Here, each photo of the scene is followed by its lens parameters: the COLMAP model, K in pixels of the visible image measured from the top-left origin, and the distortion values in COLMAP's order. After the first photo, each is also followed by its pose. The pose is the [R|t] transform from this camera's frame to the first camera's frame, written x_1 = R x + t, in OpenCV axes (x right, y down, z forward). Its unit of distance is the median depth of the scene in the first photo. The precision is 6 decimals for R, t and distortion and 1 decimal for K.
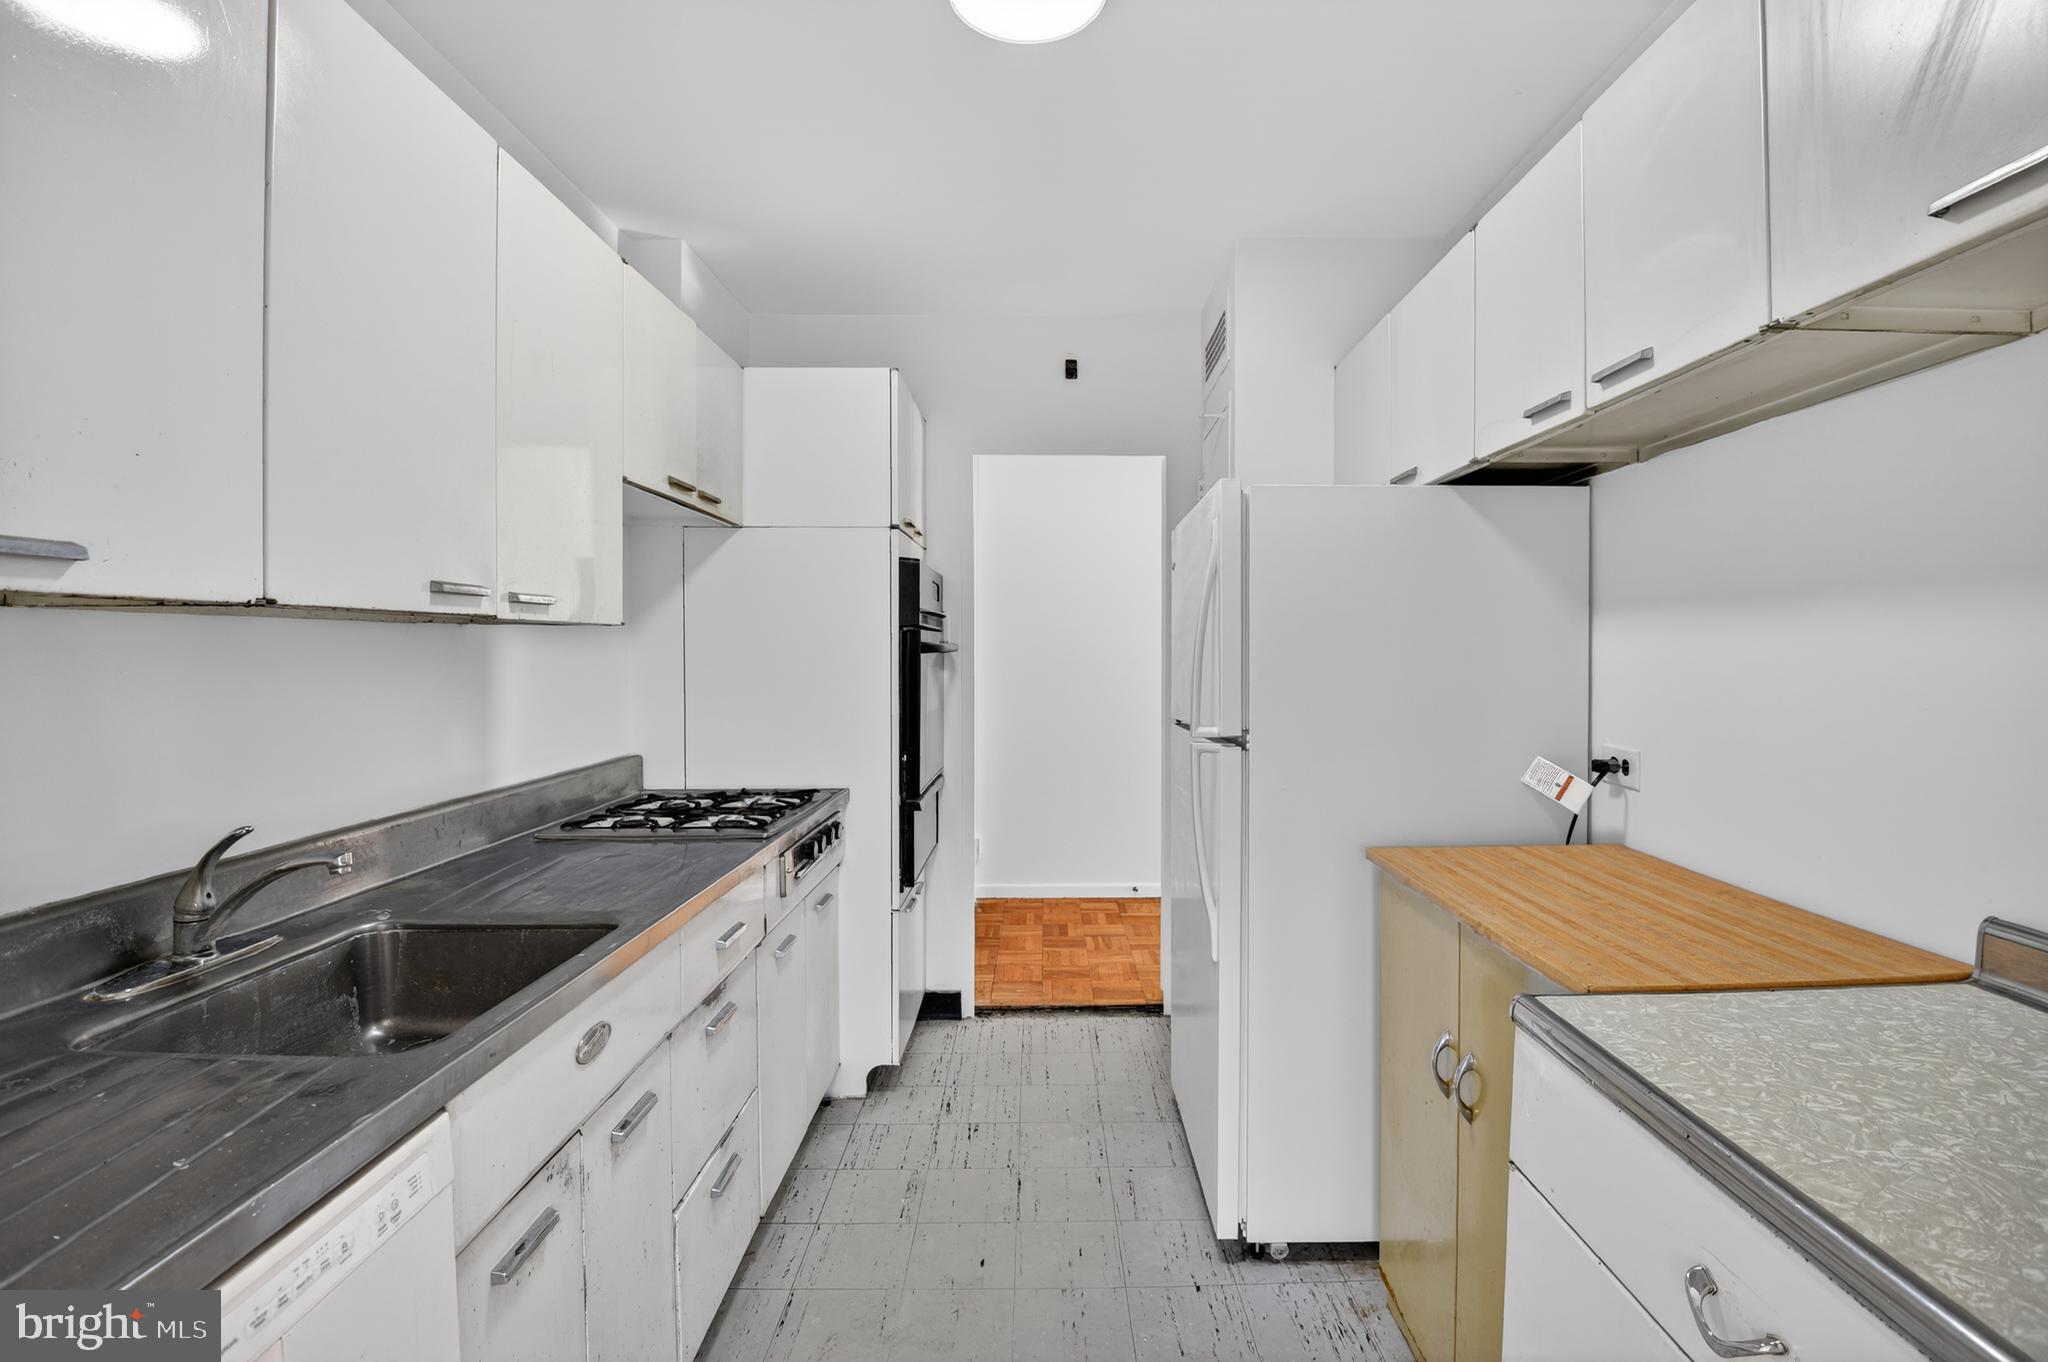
lens RADIAL K [[938.8, 0, 1048.9], [0, 938.8, 665.4], [0, 0, 1]] dist [-0.018211, -0.012021]
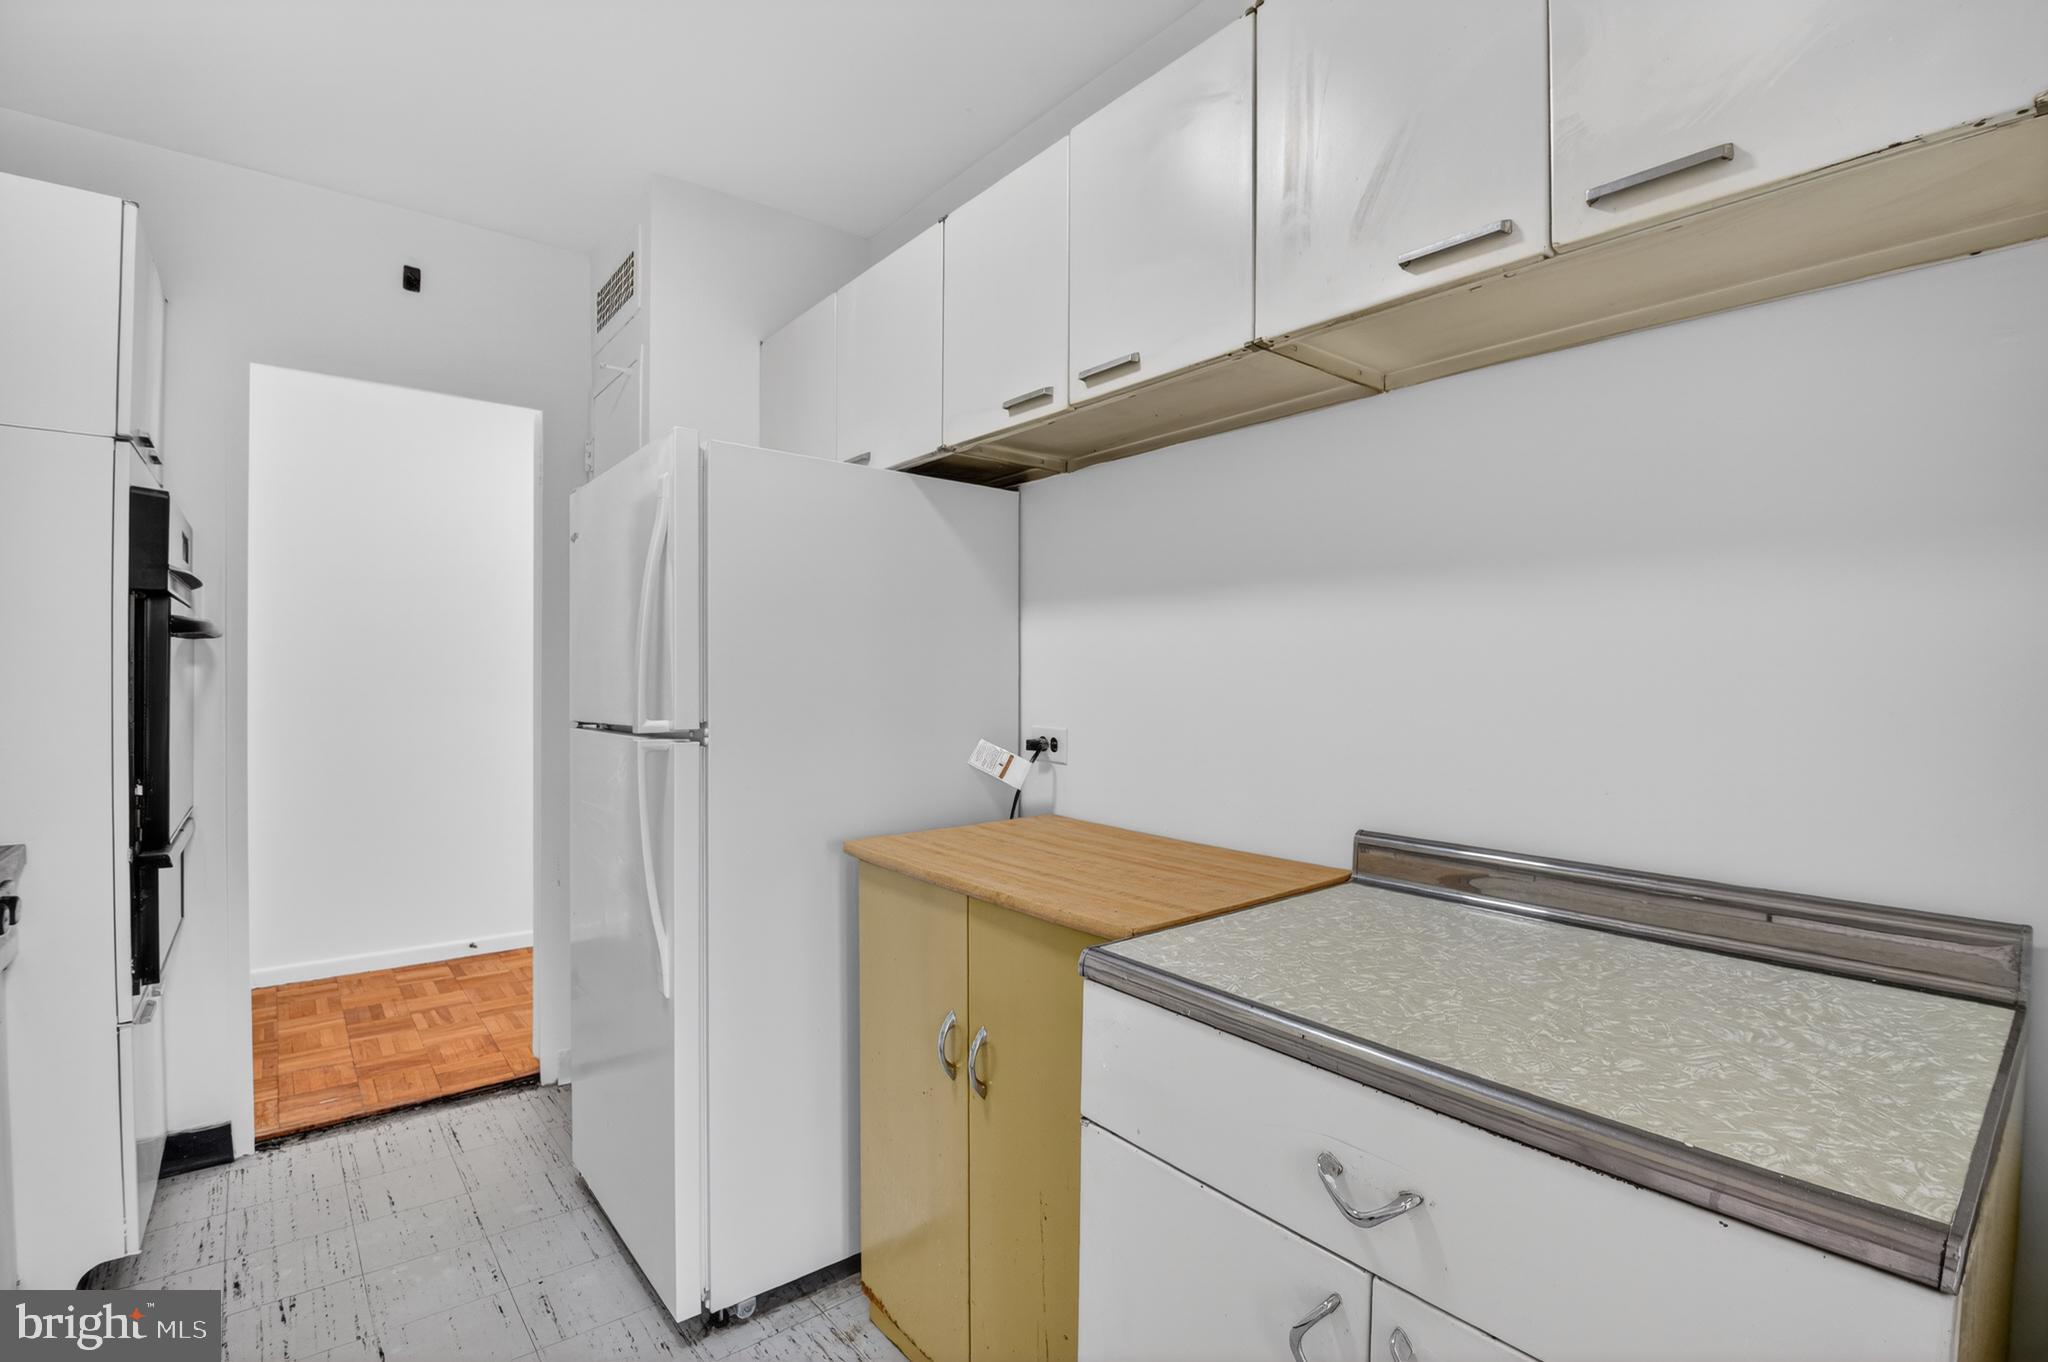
lens RADIAL K [[938.8, 0, 1051.3], [0, 938.8, 683.6], [0, 0, 1]] dist [-0.018211, -0.012021]
pose [[0.767927, 0.000613, 0.640537, -0.096883], [0.002775, 0.999987, -0.004284, 0.038229], [-0.640531, 0.005067, 0.767915, 0.132161]]
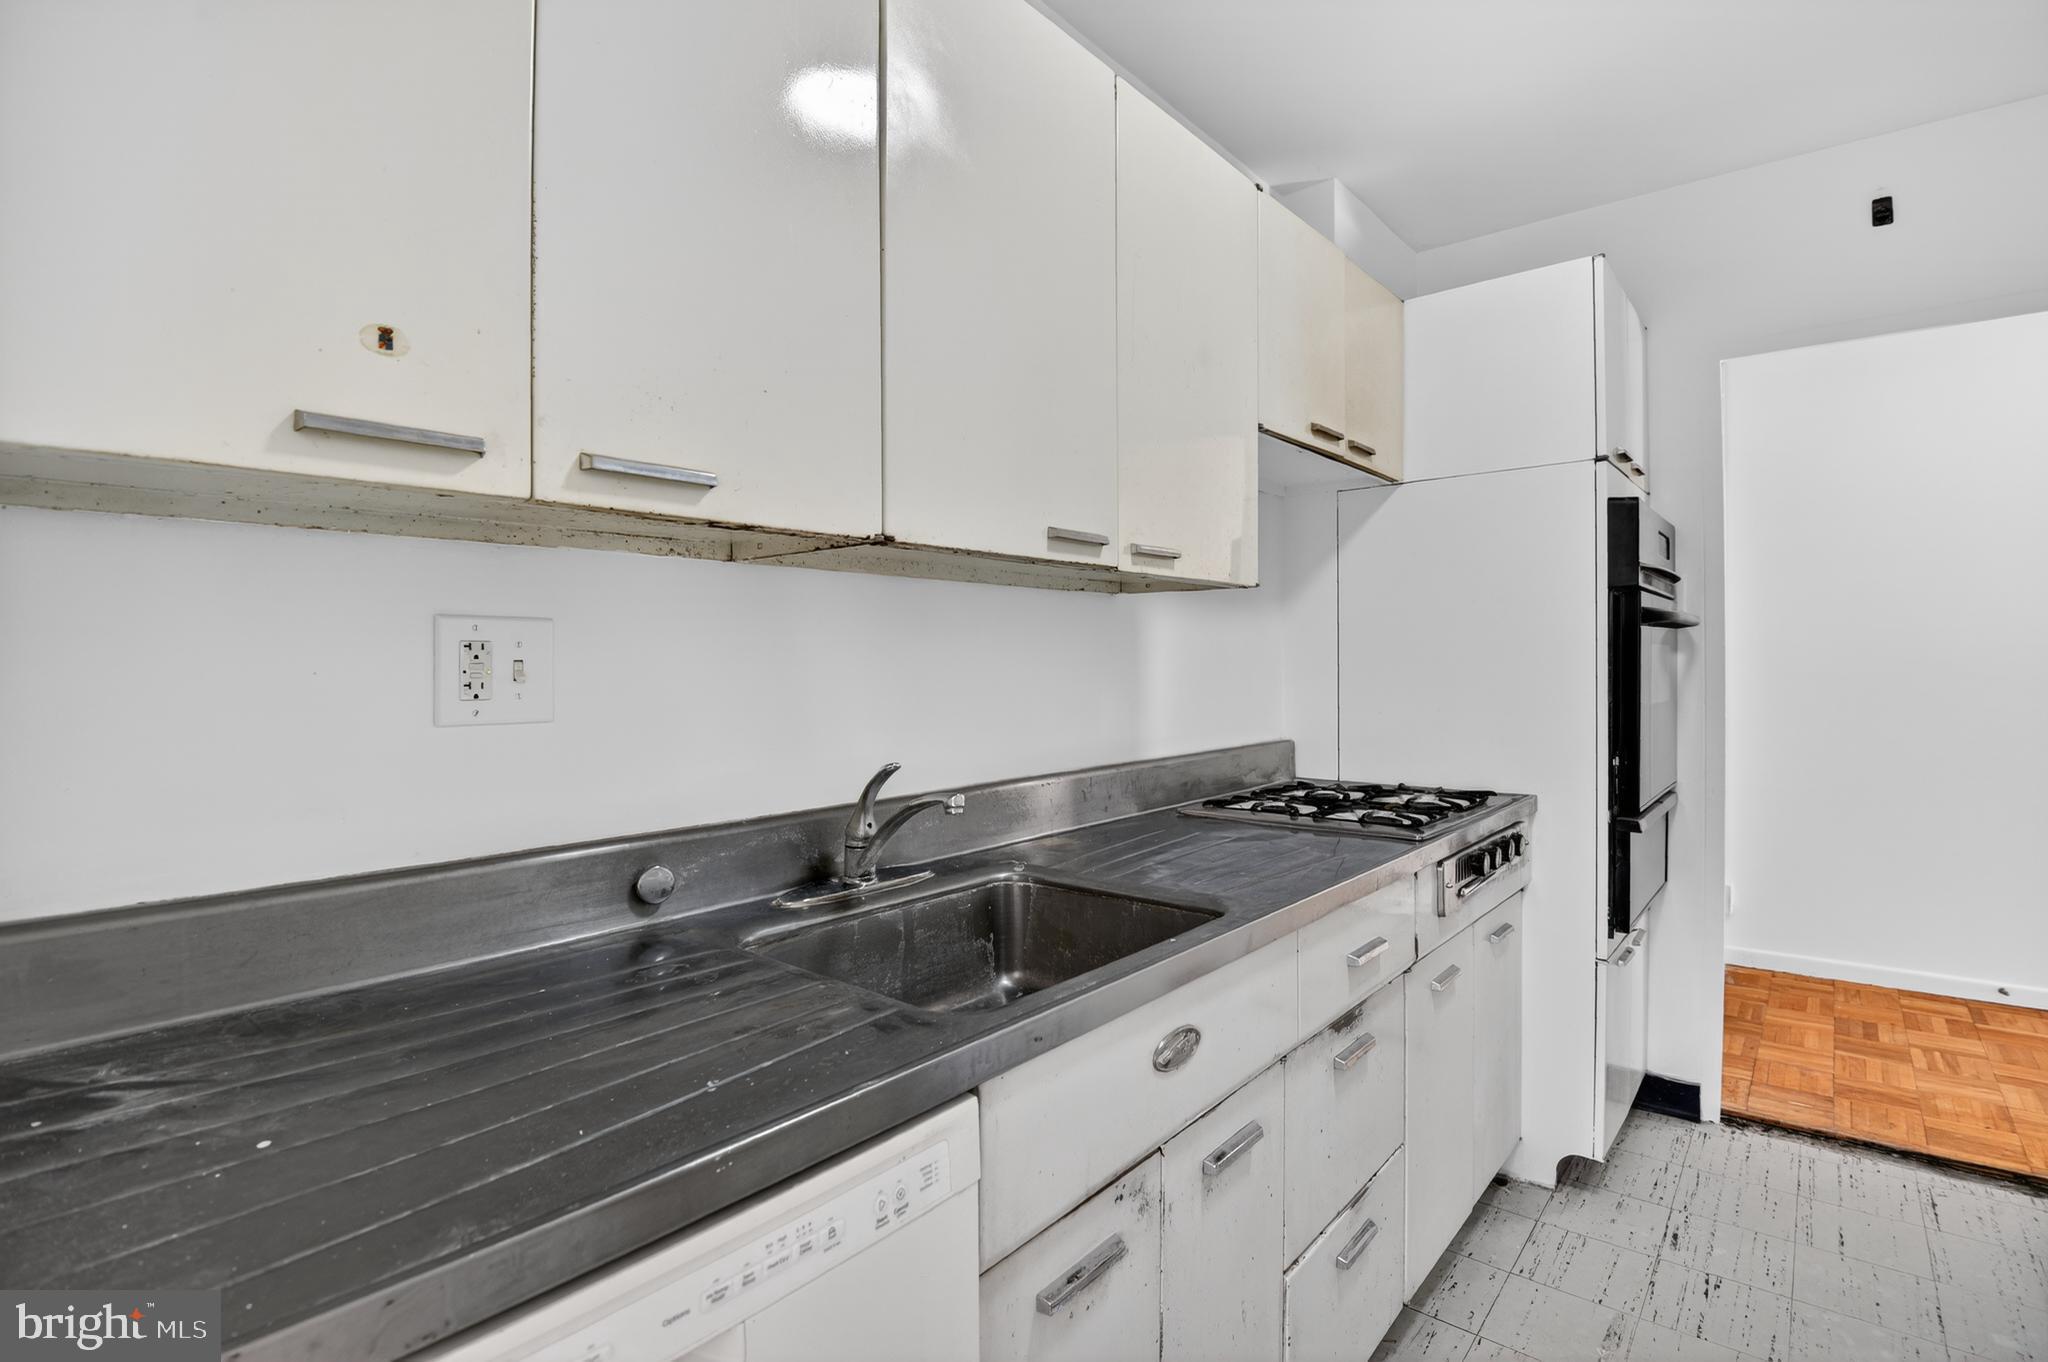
lens RADIAL K [[938.8, 0, 1047.7], [0, 938.8, 665.7], [0, 0, 1]] dist [-0.018211, -0.012021]
pose [[0.760346, -0.001410, -0.649516, -0.020076], [-0.006246, 0.999936, -0.009483, 0.043148], [0.649488, 0.011267, 0.760288, 0.173909]]
